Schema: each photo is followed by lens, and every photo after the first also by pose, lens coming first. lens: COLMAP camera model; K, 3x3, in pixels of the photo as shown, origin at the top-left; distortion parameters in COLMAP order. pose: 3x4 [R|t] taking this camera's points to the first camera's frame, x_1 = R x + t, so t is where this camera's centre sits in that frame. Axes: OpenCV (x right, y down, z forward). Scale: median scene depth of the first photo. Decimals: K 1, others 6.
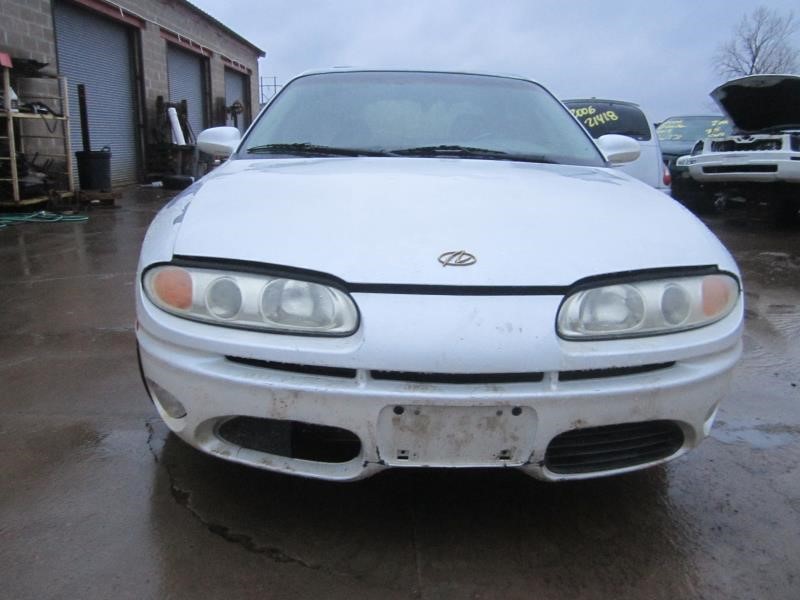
lens RADIAL K [[663.5, 0, 400.7], [0, 663.5, 298.6], [0, 0, 1]] dist [-0.054013, 0.017791]
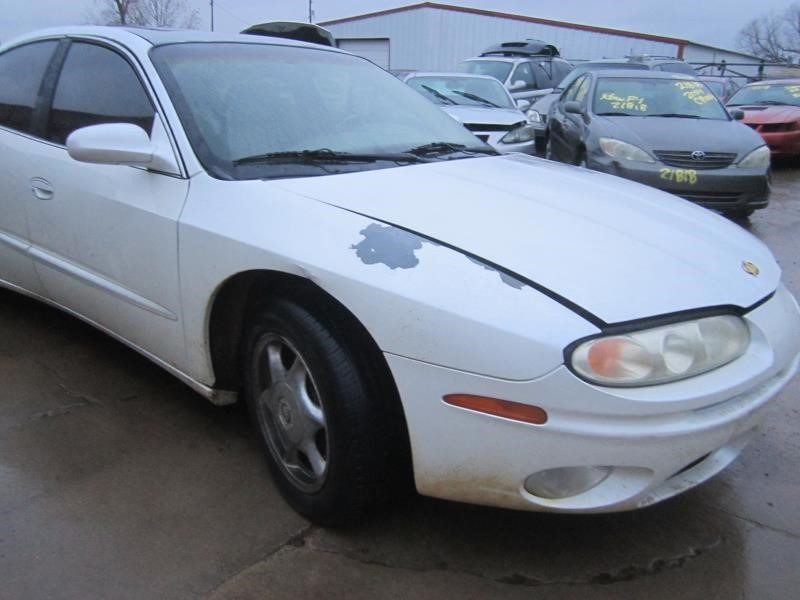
lens RADIAL K [[663.5, 0, 400.7], [0, 663.5, 298.6], [0, 0, 1]] dist [-0.054013, 0.017791]
pose [[0.656678, -0.235853, 0.716343, -1.100197], [0.155265, 0.971774, 0.177619, -0.286081], [-0.738015, -0.005416, 0.674762, 0.569749]]
